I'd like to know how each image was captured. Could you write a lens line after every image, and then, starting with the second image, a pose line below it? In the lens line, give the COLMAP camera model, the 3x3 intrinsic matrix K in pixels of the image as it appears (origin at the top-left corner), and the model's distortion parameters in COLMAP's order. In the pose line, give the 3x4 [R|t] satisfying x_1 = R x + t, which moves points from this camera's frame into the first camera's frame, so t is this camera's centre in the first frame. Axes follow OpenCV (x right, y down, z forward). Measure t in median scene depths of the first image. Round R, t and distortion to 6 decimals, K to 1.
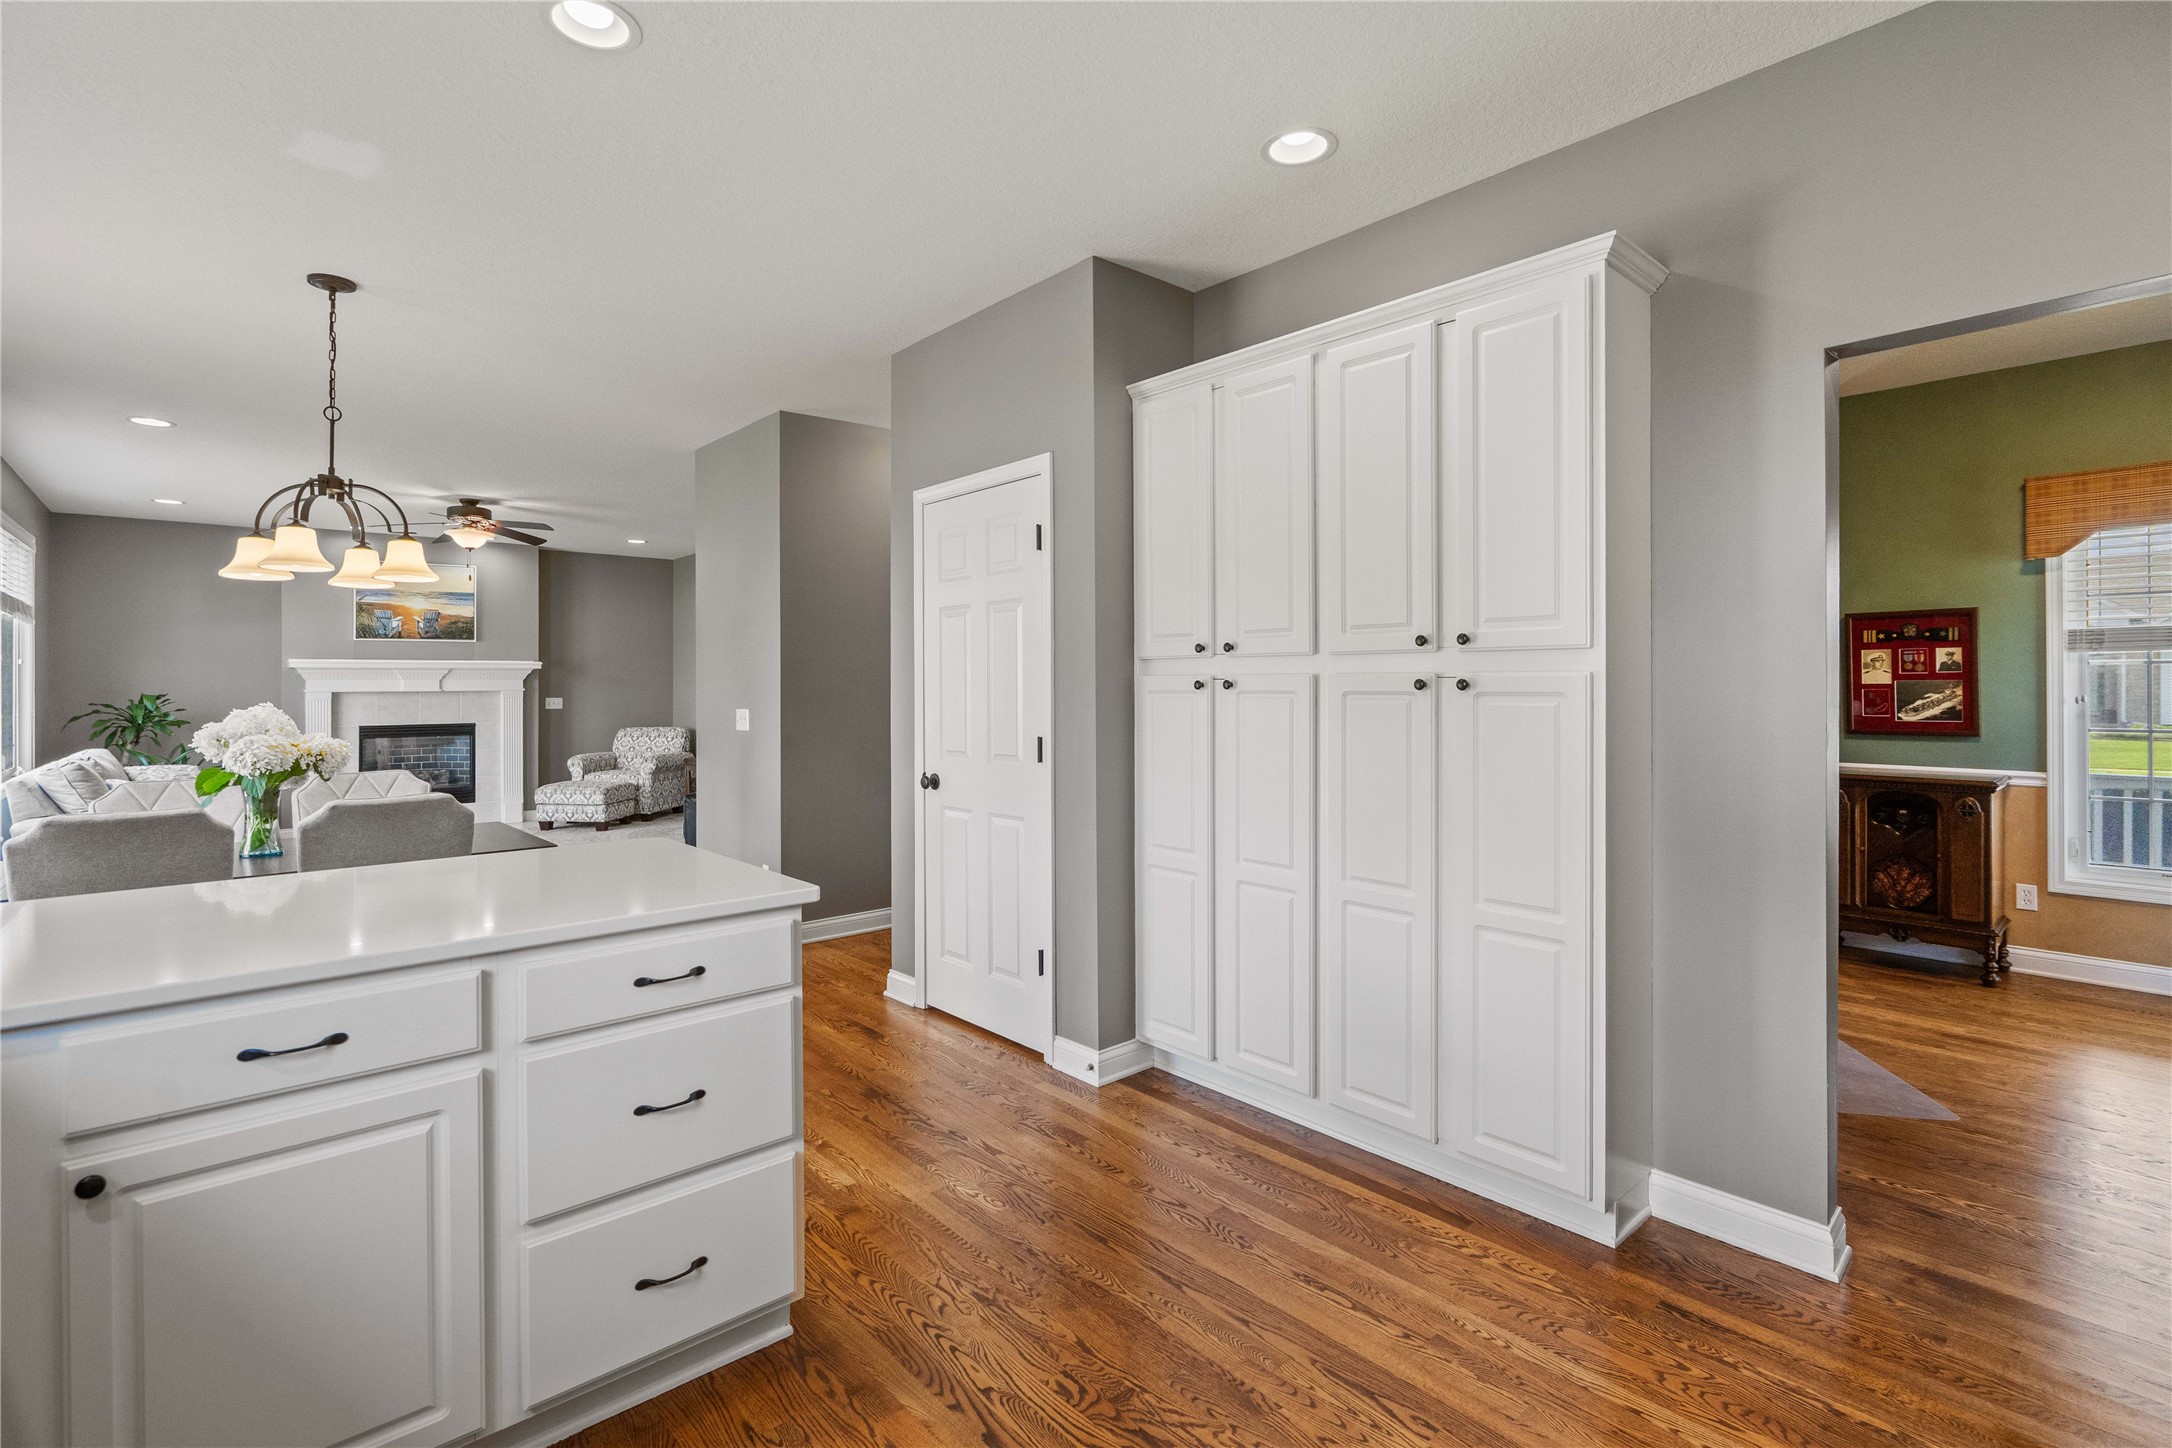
lens RADIAL K [[1004.4, 0, 1069.0], [0, 1004.4, 680.4], [0, 0, 1]] dist [-0.005039, 0.000678]
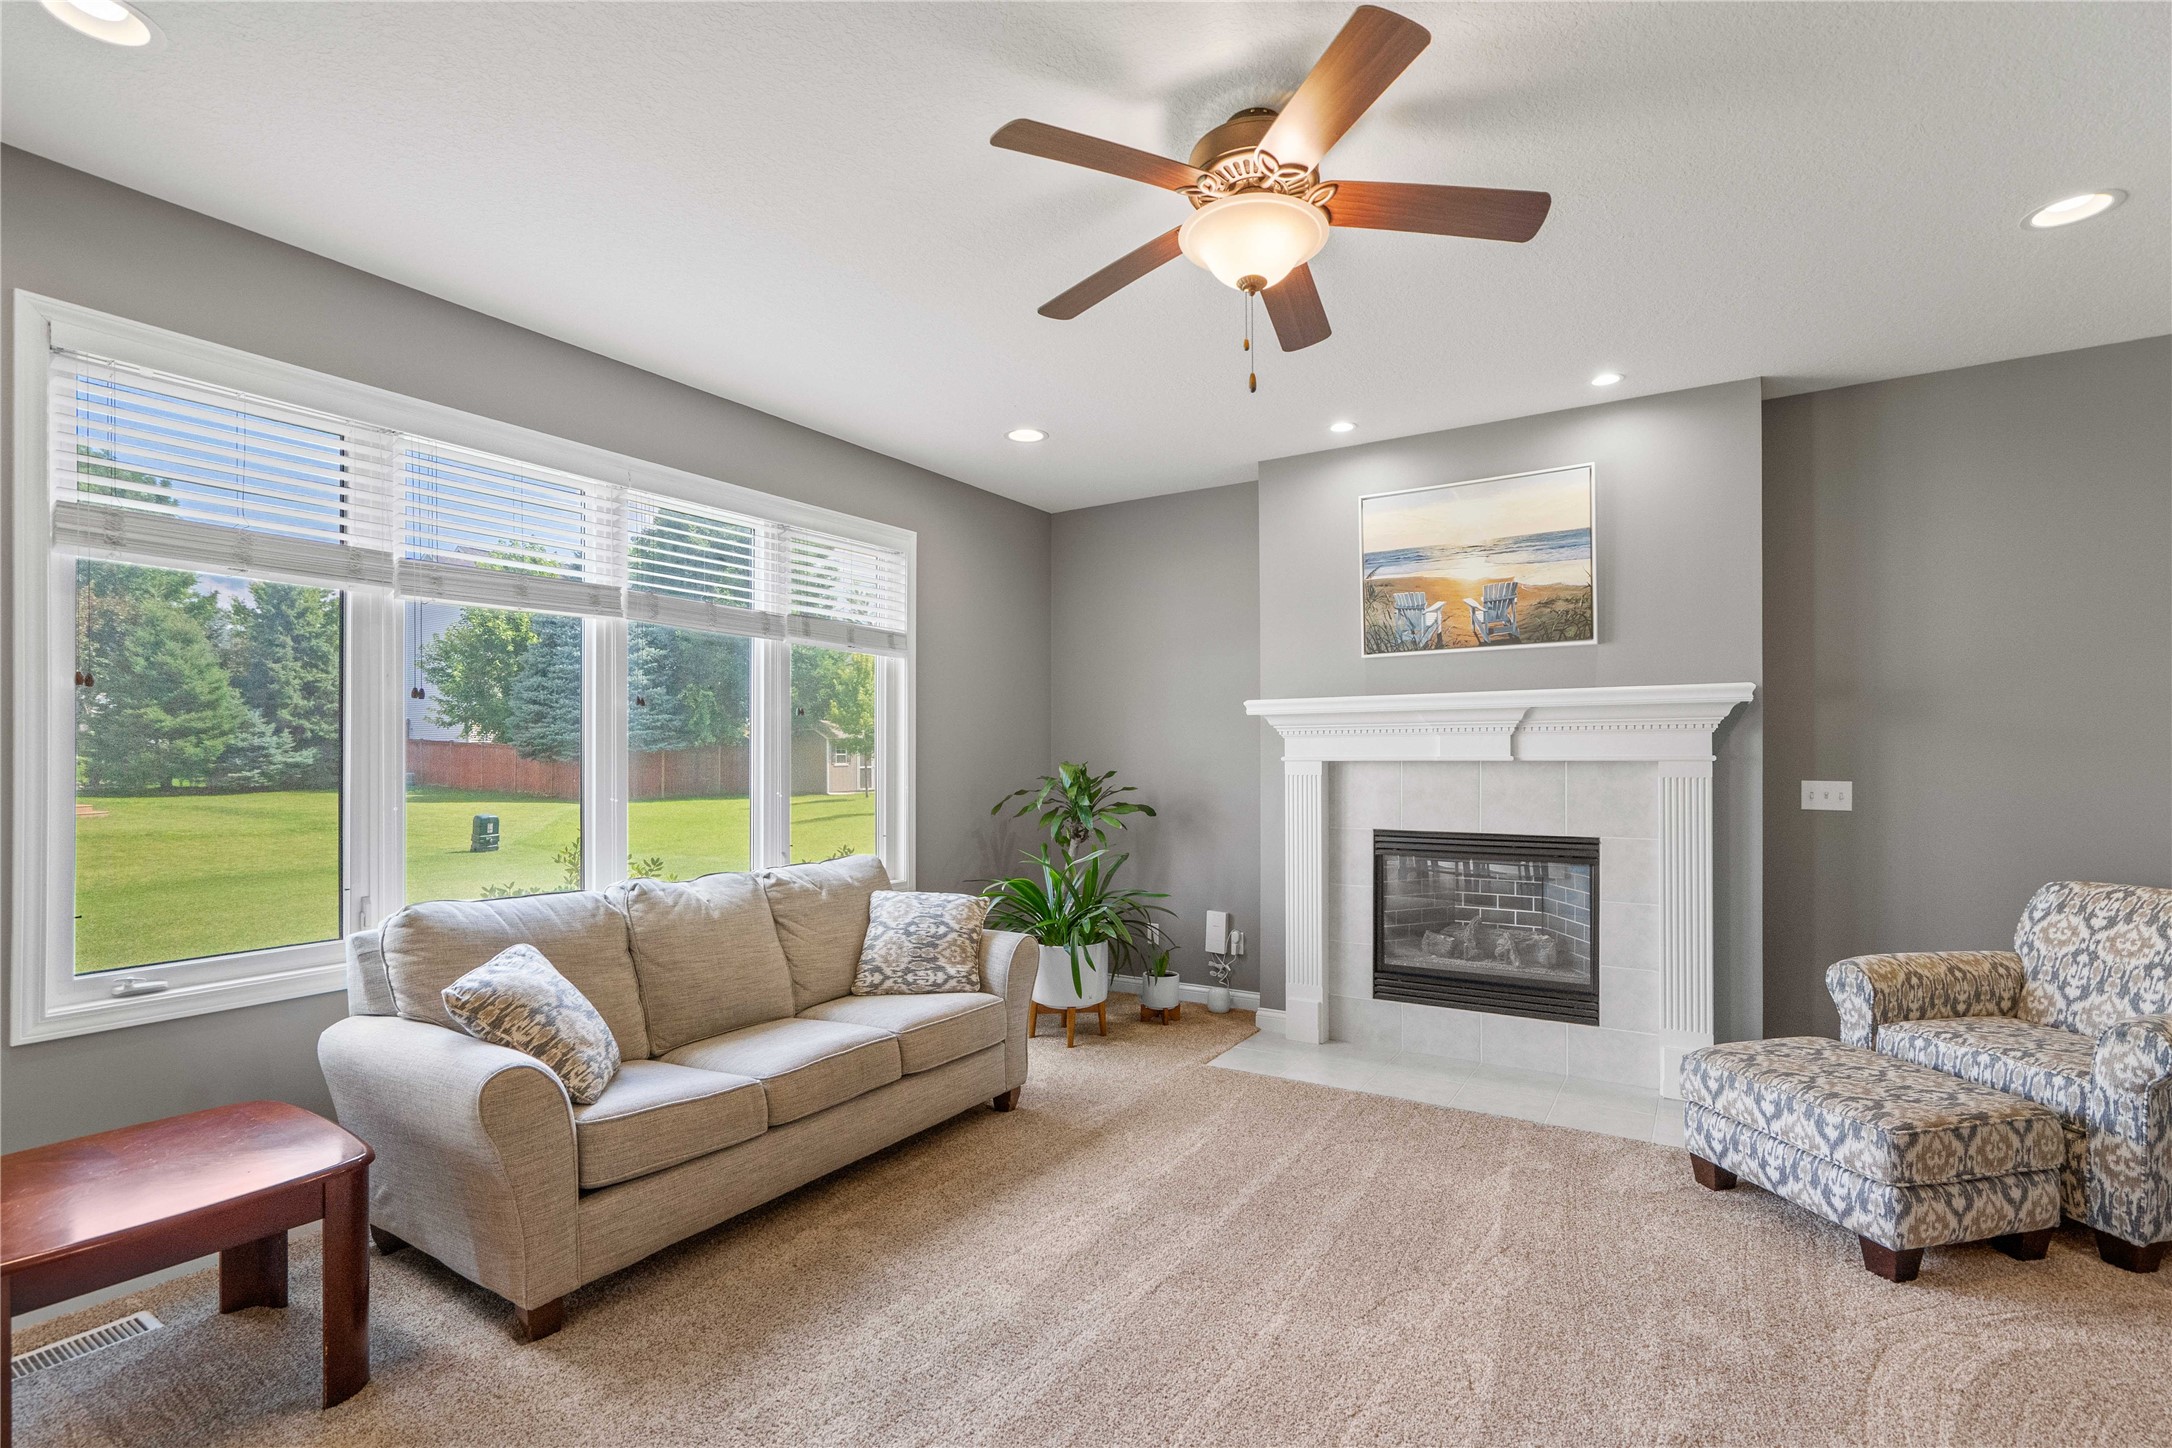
lens RADIAL K [[1004.4, 0, 1085.1], [0, 1004.4, 738.1], [0, 0, 1]] dist [-0.005039, 0.000678]
pose [[0.277258, -0.006497, -0.960773, -0.248816], [0.010812, 0.999935, -0.003642, 0.000445], [0.960735, -0.009378, 0.277311, 0.679464]]
